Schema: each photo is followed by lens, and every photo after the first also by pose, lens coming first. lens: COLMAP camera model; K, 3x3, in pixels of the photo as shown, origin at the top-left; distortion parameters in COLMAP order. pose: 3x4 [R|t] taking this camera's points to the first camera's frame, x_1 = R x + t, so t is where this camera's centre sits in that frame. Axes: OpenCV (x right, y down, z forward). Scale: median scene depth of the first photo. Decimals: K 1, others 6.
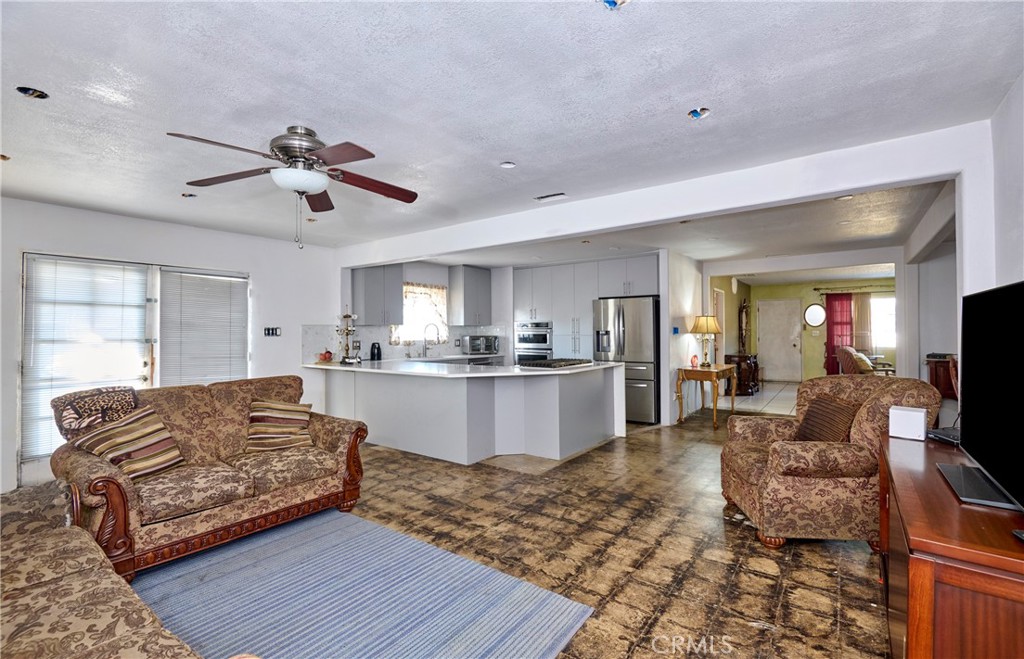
lens RADIAL K [[464.9, 0, 508.4], [0, 464.9, 324.0], [0, 0, 1]] dist [0.001990, 0.000086]
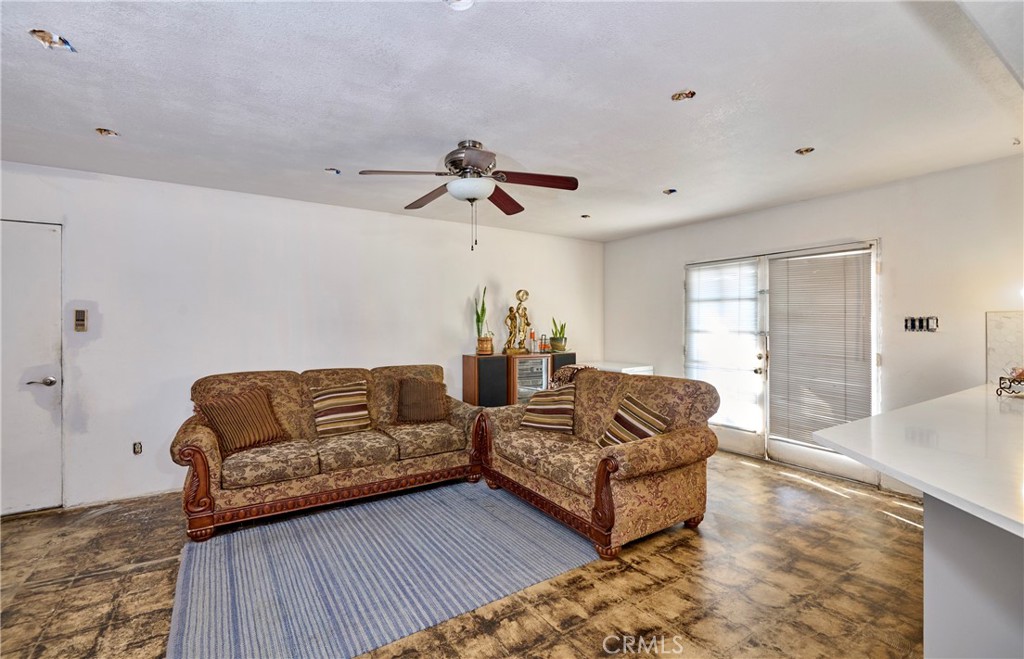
lens RADIAL K [[453.1, 0, 514.9], [0, 453.1, 324.7], [0, 0, 1]] dist [0.000957, 0.000124]
pose [[-0.345741, 0.002143, -0.938327, 0.331631], [0.016929, 0.999849, -0.003955, 0.014192], [0.938177, -0.017252, -0.345725, 0.917066]]
